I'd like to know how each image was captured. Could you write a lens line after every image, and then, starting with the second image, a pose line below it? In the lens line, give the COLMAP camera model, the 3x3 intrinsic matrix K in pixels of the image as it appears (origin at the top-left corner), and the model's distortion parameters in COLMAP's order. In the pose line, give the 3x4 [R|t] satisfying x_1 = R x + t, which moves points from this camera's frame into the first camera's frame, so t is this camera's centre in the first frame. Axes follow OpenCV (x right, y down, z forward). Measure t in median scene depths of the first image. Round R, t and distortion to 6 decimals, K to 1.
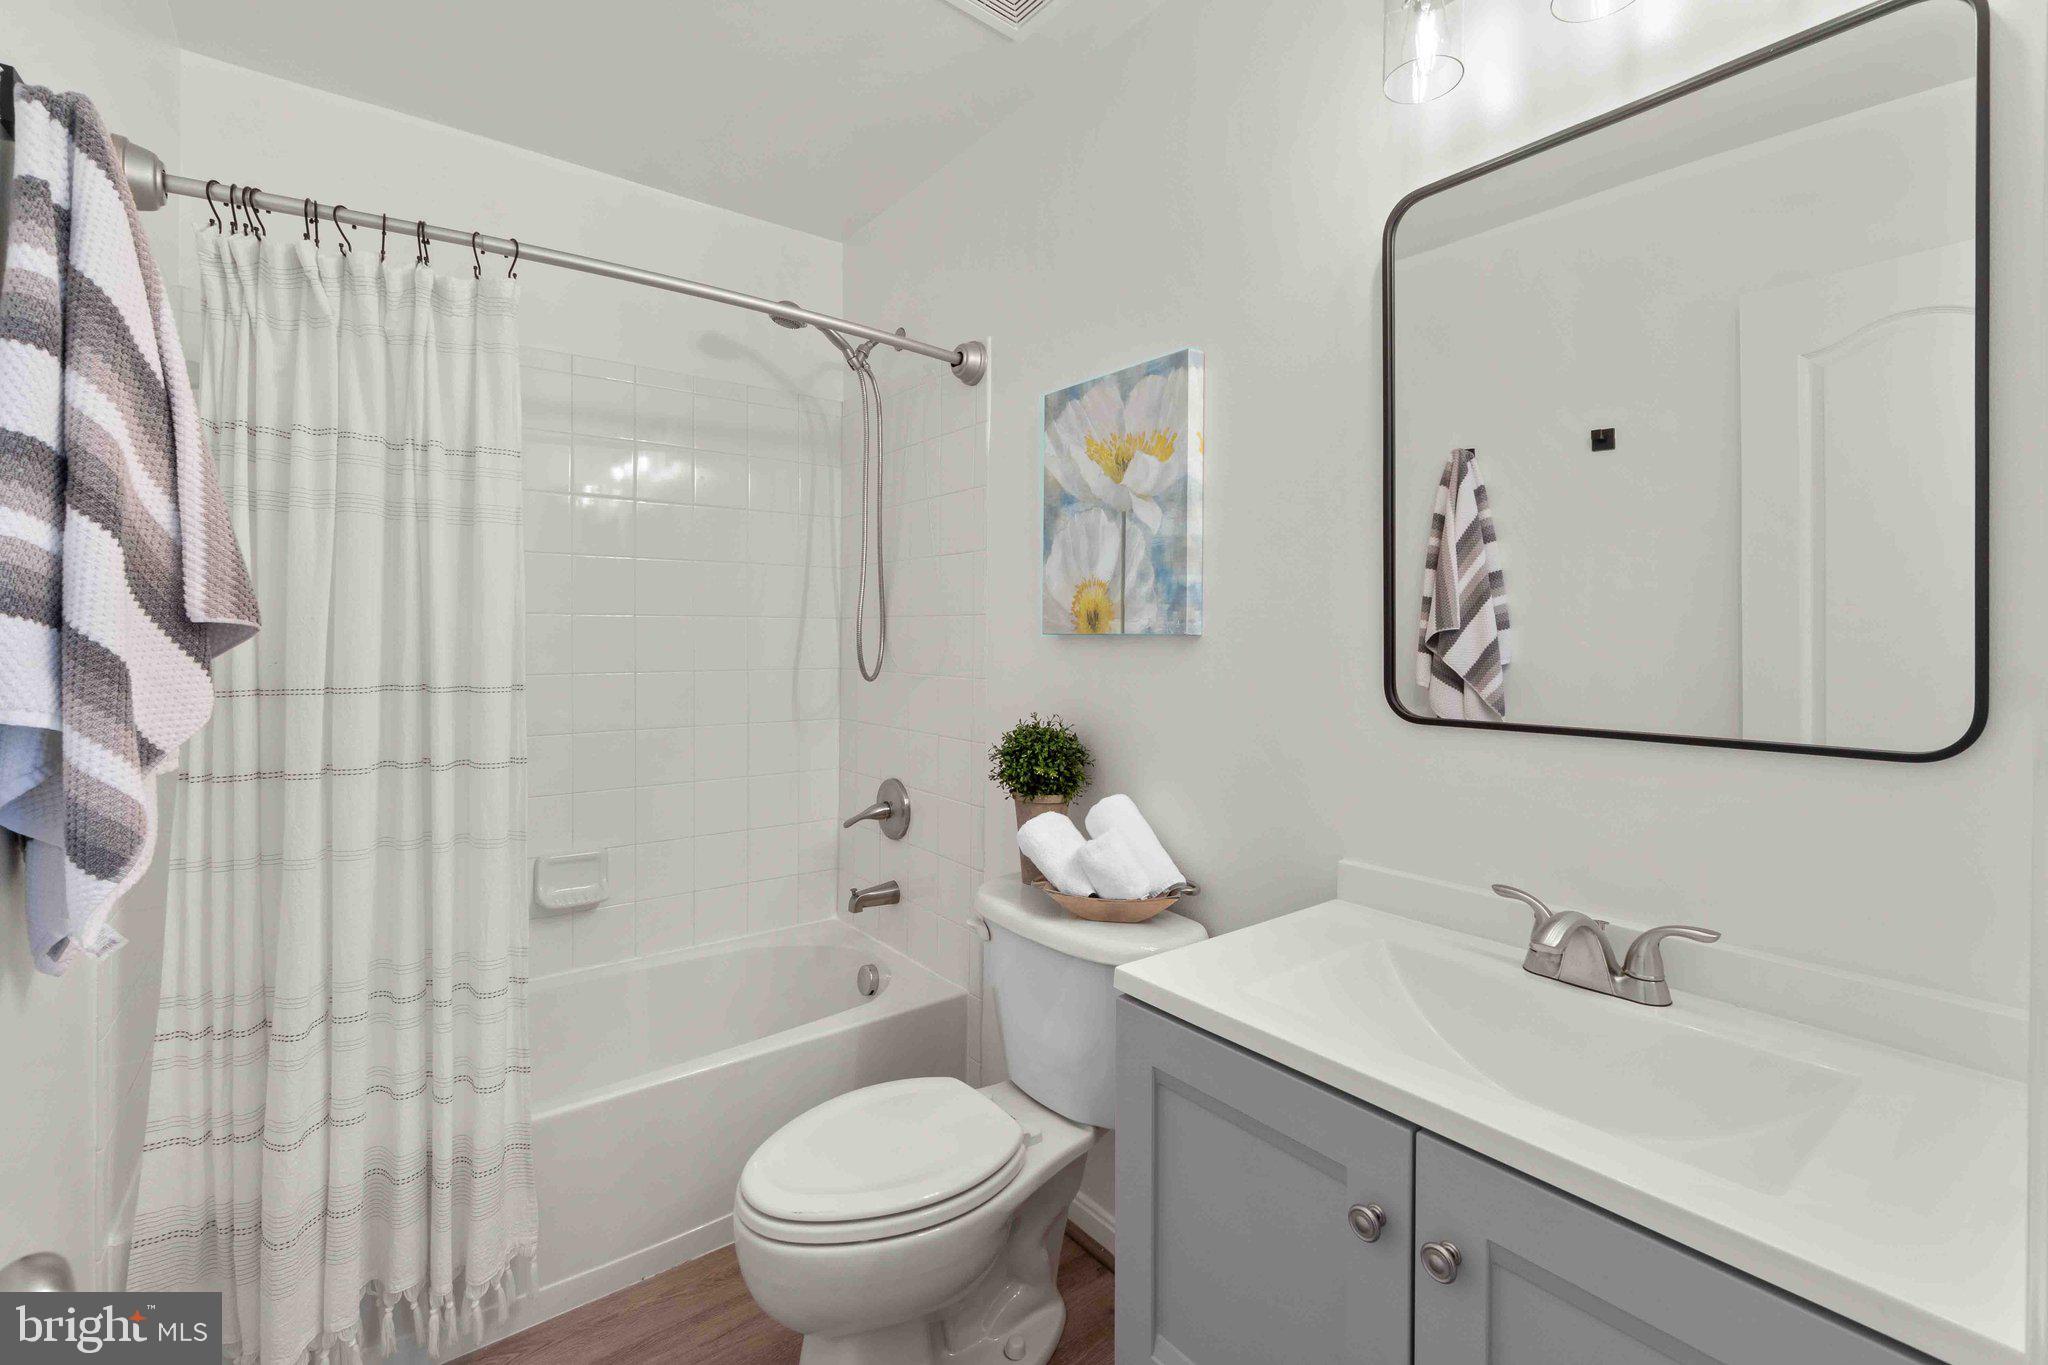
lens RADIAL K [[893.2, 0, 1017.6], [0, 893.2, 679.9], [0, 0, 1]] dist [-0.001928, 0.002063]
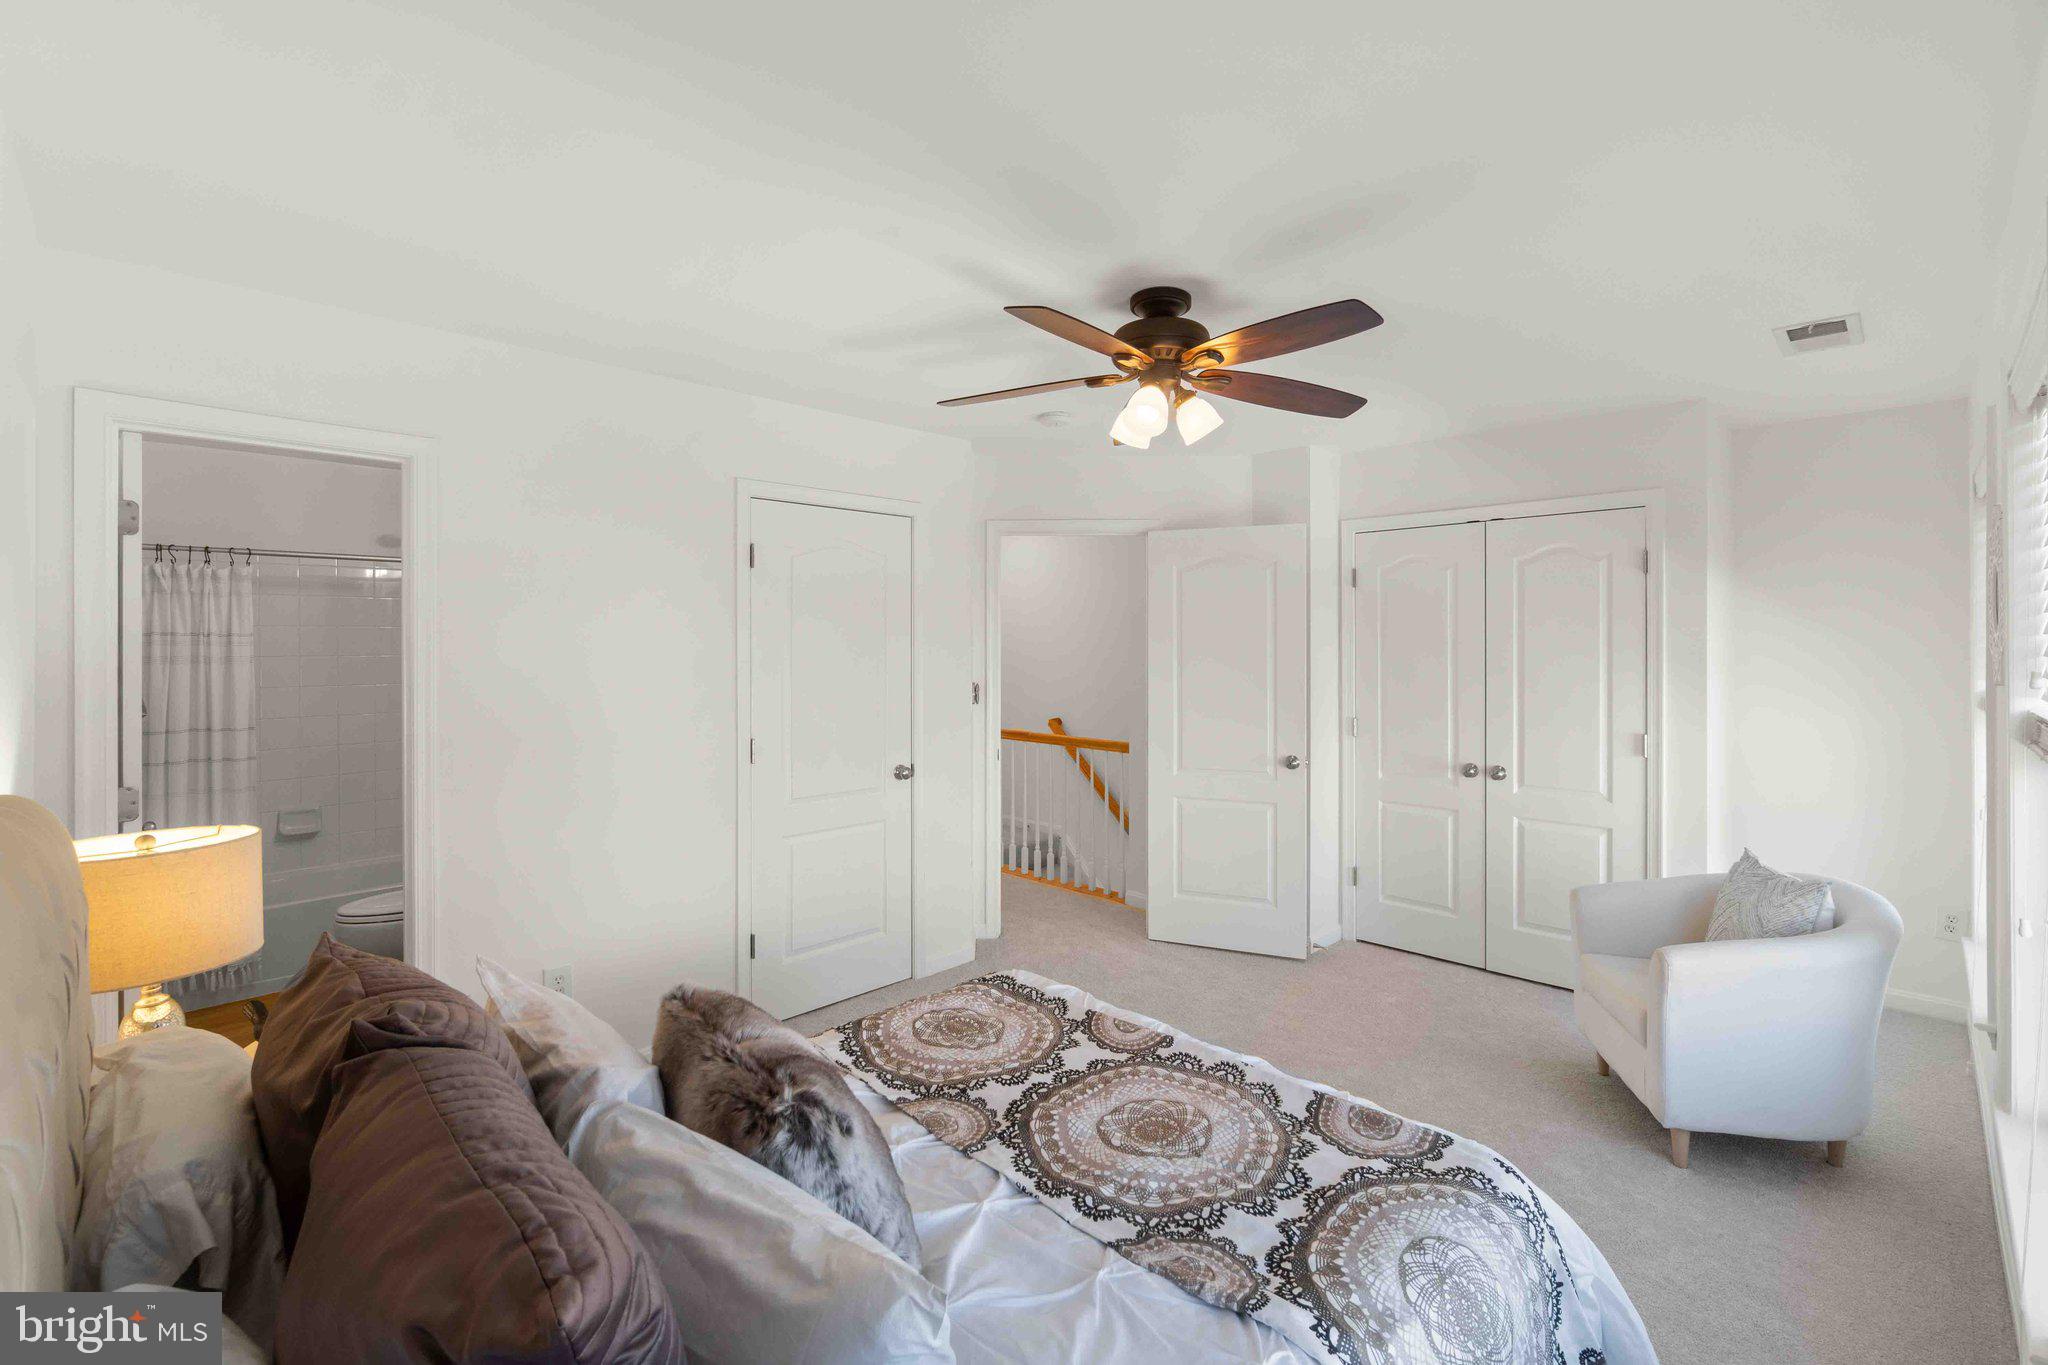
lens RADIAL K [[893.2, 0, 1030.7], [0, 893.2, 672.3], [0, 0, 1]] dist [-0.001928, 0.002063]
pose [[0.988793, -0.001645, 0.149284, 1.279707], [0.001412, 0.999998, 0.001673, -0.156098], [-0.149286, -0.001443, 0.988793, -1.876119]]
